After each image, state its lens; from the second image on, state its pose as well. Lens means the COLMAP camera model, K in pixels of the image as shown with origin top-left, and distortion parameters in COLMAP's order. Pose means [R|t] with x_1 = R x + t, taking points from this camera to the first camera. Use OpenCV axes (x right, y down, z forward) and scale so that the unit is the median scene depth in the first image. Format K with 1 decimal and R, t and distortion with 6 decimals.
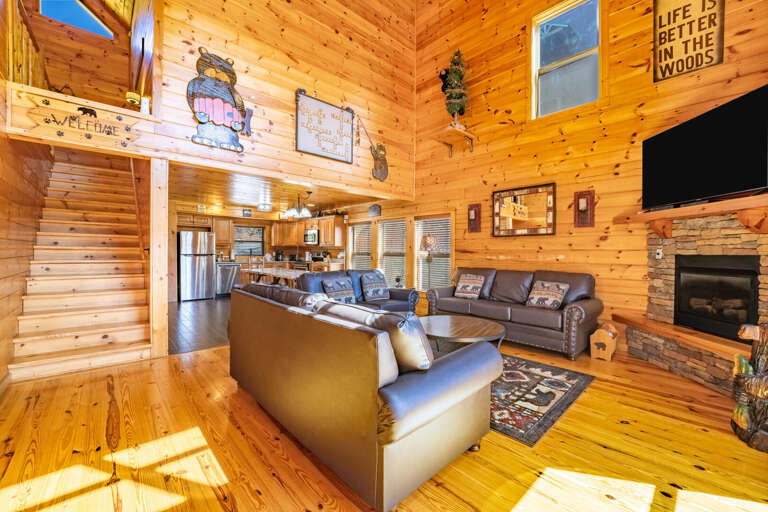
lens RADIAL K [[312.1, 0, 384.0], [0, 312.1, 256.0], [0, 0, 1]] dist [-0.030509, 0.004001]
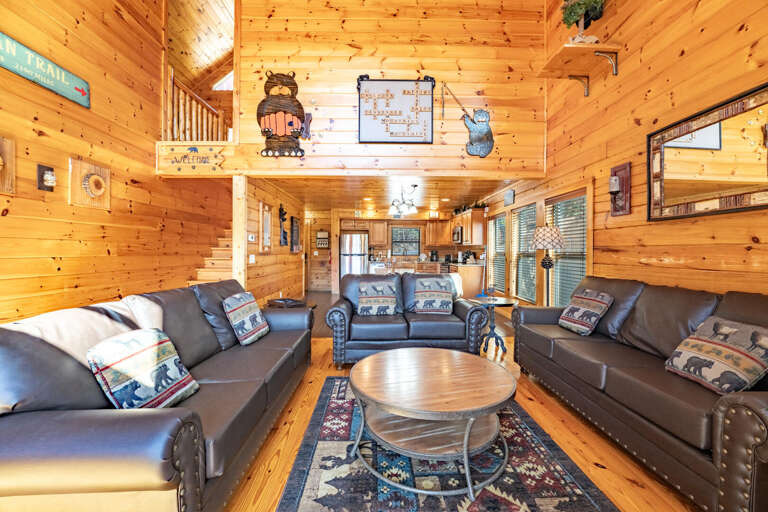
lens RADIAL K [[312.1, 0, 384.0], [0, 312.1, 256.0], [0, 0, 1]] dist [-0.030509, 0.004001]
pose [[0.745414, 0.005656, -0.666578, 0.364599], [-0.007208, 0.999974, 0.000424, 0.000004], [0.666563, 0.004489, 0.745435, 0.324637]]
